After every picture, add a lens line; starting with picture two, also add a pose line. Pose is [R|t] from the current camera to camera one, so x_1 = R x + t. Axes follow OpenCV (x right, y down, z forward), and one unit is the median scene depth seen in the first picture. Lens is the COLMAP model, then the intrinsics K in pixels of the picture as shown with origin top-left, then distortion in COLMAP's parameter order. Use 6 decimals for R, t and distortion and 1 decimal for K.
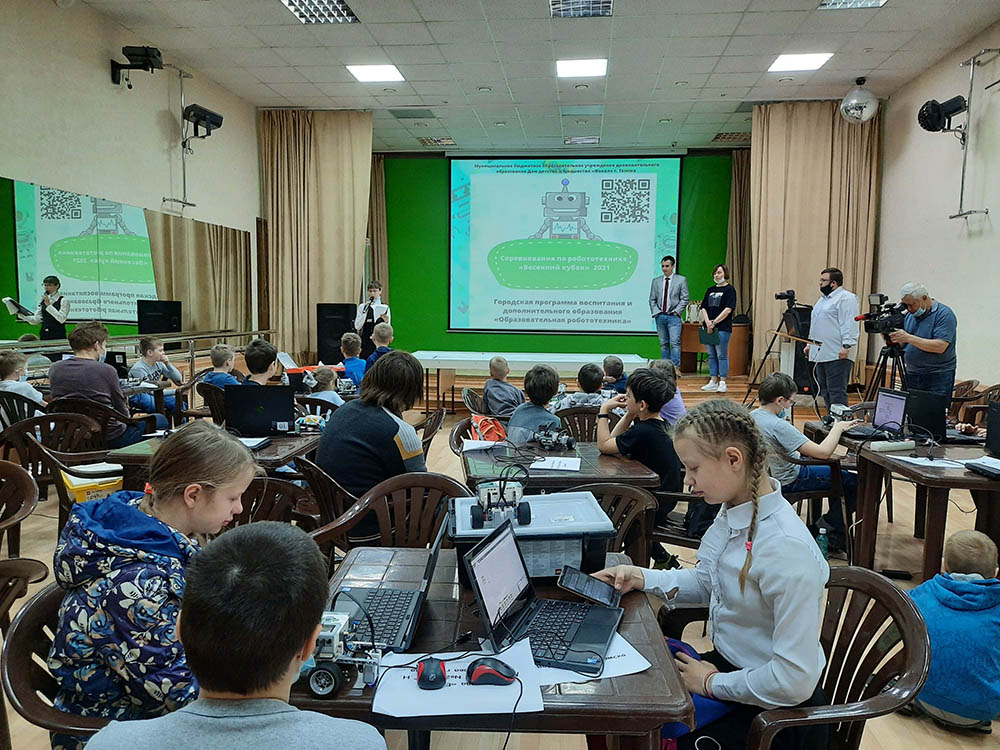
lens RADIAL K [[752.2, 0, 503.9], [0, 752.2, 369.7], [0, 0, 1]] dist [0.086588, -0.092084]
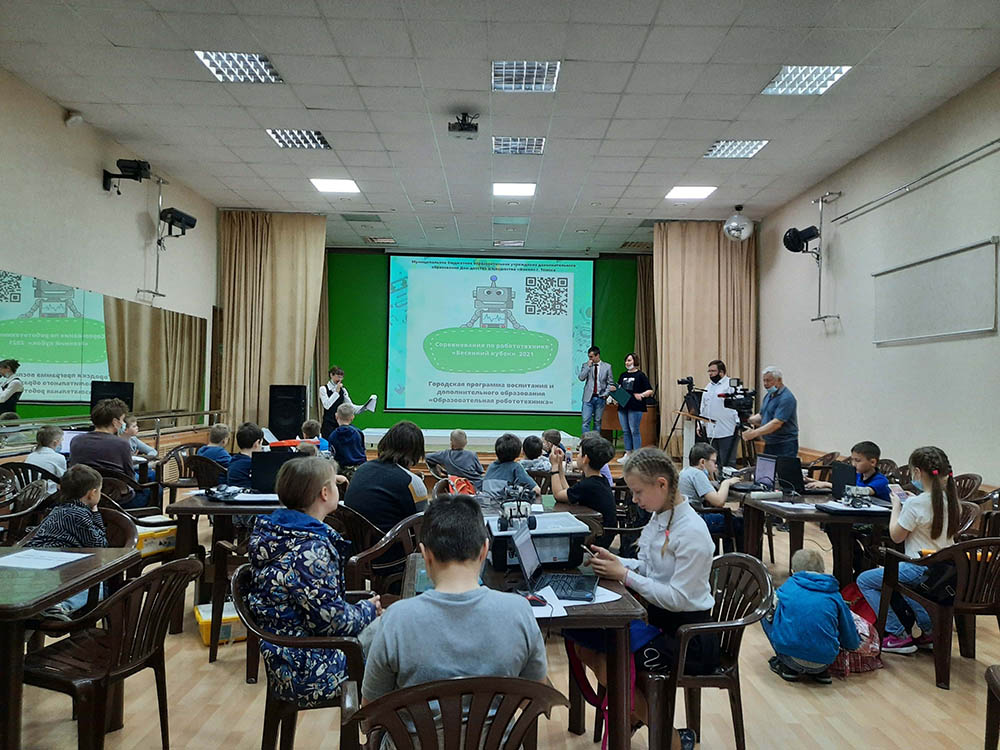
lens RADIAL K [[752.2, 0, 503.9], [0, 752.2, 369.7], [0, 0, 1]] dist [0.086588, -0.092084]
pose [[0.993222, 0.008926, 0.115887, -0.040860], [0.003745, 0.994071, -0.108667, 0.010132], [-0.116170, 0.108365, 0.987300, -0.113144]]
